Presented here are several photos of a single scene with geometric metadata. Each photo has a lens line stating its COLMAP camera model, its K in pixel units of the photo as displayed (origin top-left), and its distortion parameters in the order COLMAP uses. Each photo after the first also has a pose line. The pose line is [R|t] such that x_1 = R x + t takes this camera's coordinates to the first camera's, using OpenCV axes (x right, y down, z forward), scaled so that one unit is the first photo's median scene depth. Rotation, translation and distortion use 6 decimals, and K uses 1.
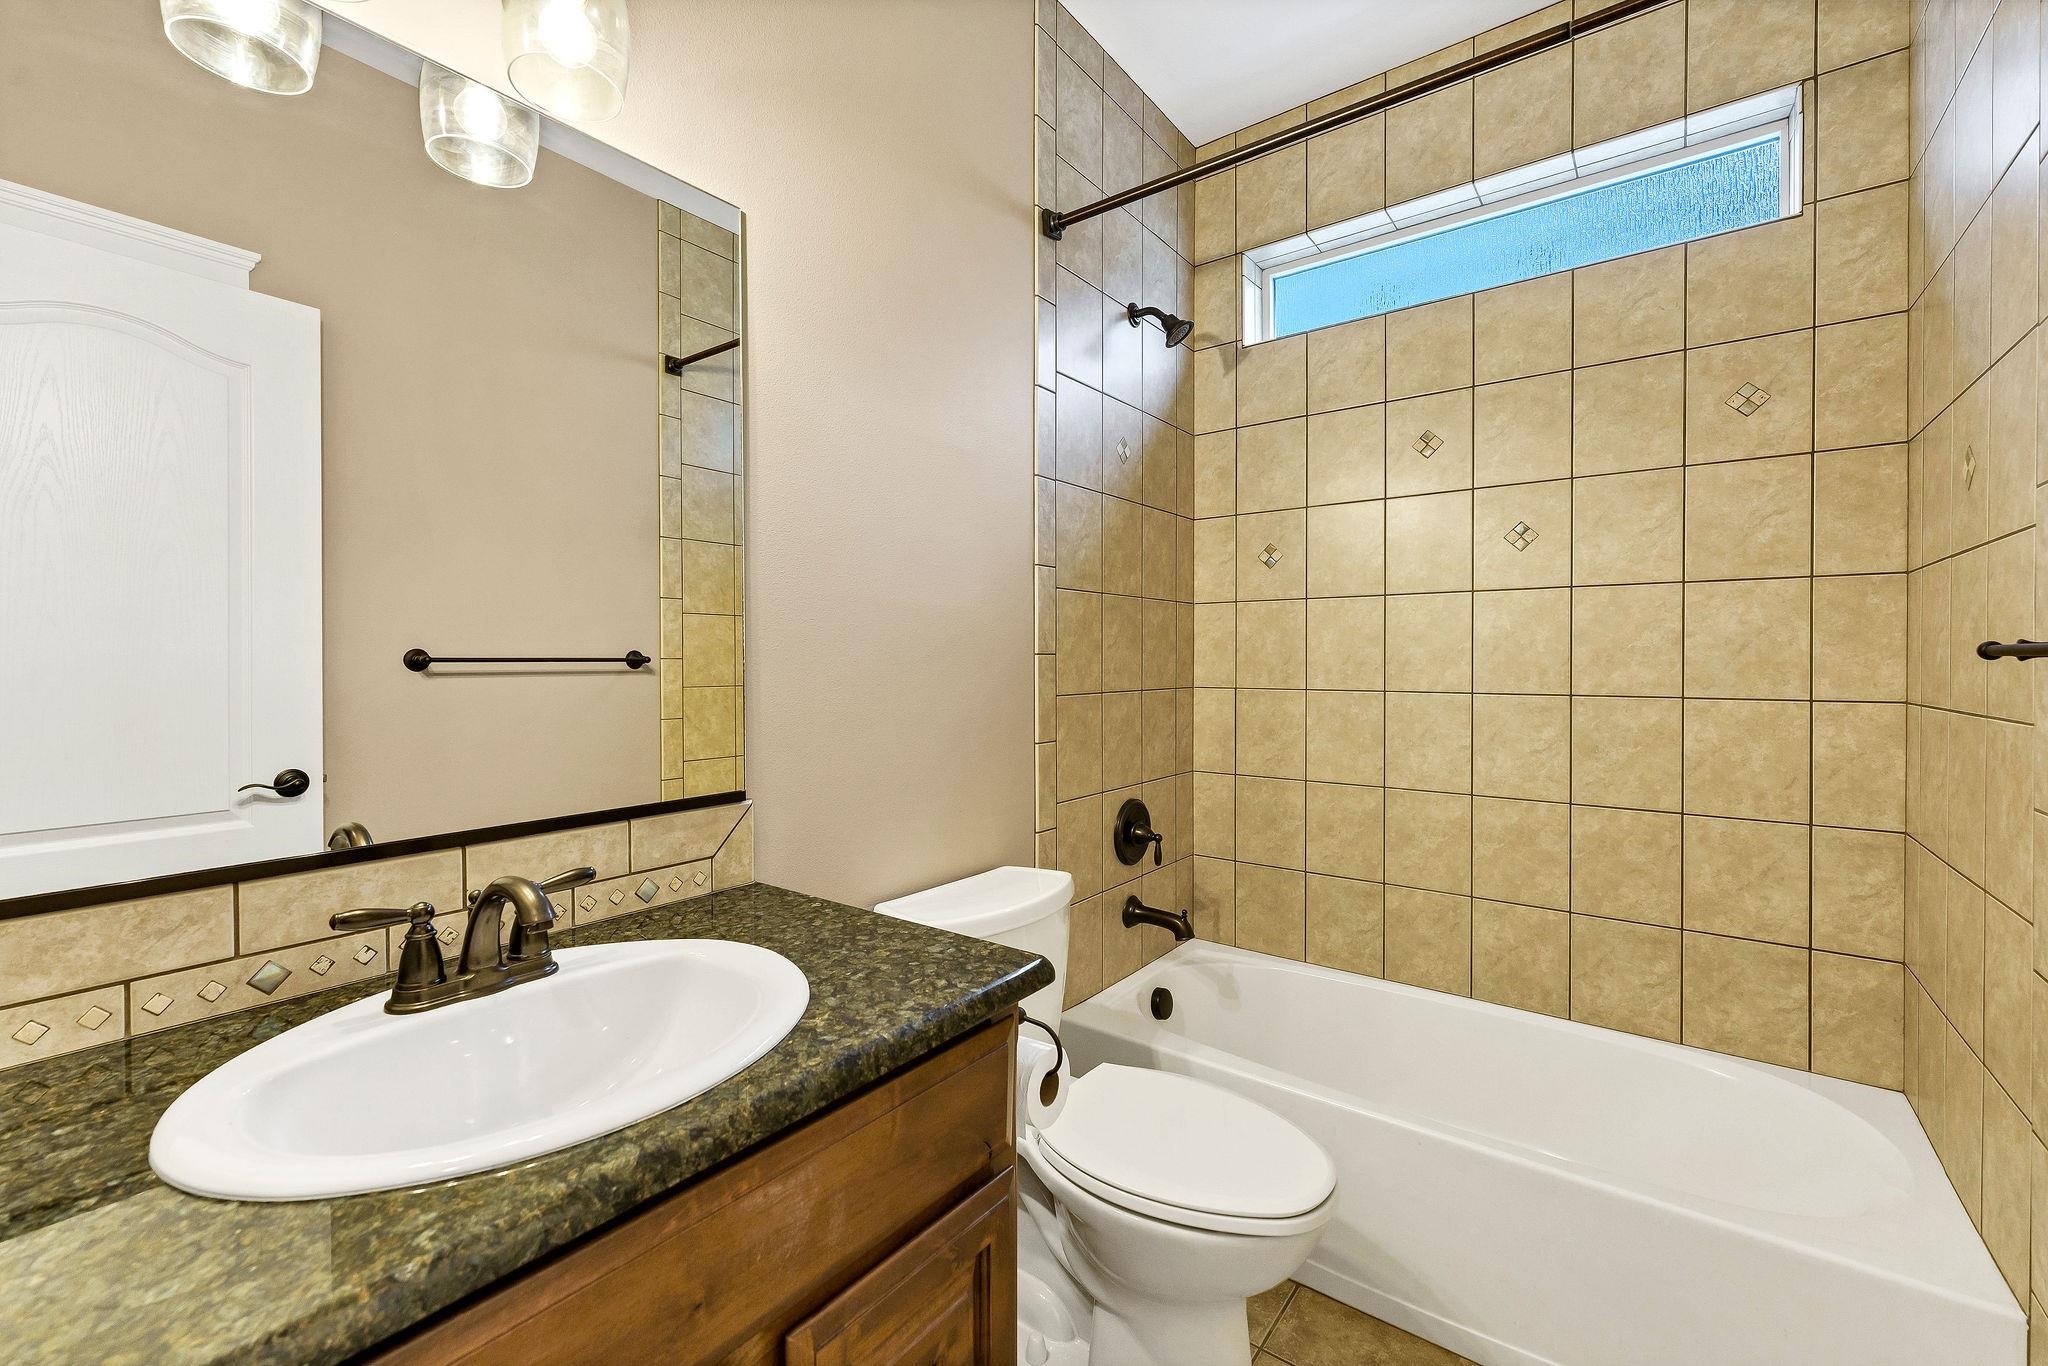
lens RADIAL K [[851.8, 0, 1020.0], [0, 851.8, 691.8], [0, 0, 1]] dist [-0.000952, -0.000144]
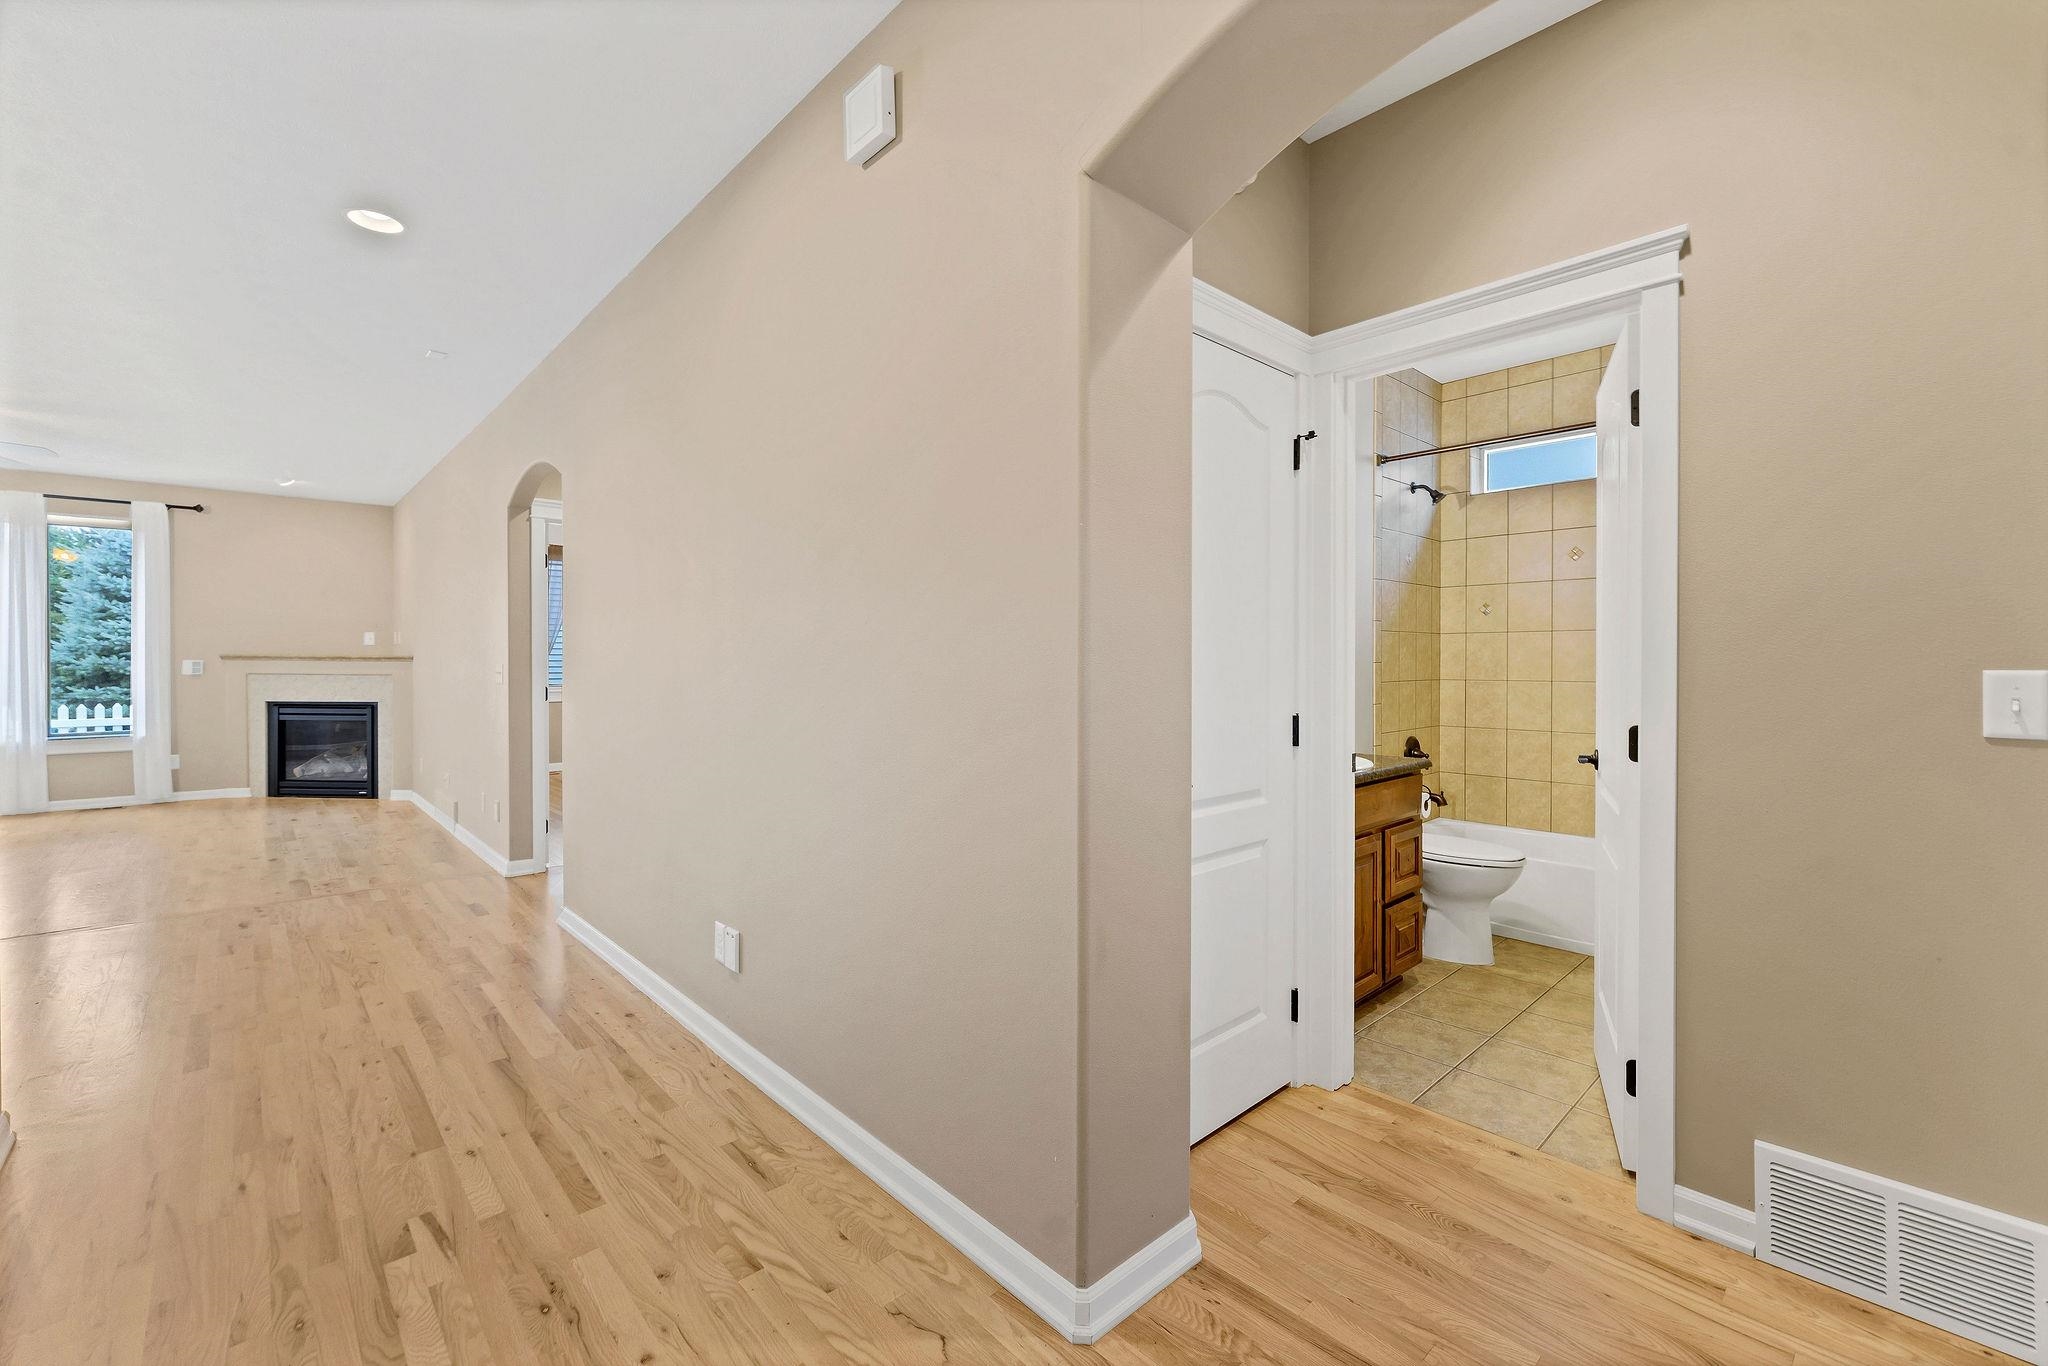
lens RADIAL K [[850.4, 0, 1033.3], [0, 850.4, 671.6], [0, 0, 1]] dist [-0.010248, 0.000056]
pose [[0.985821, 0.009832, -0.167514, -0.372290], [-0.013281, 0.999722, -0.019481, 0.025902], [0.167276, 0.021430, 0.985677, -0.994260]]
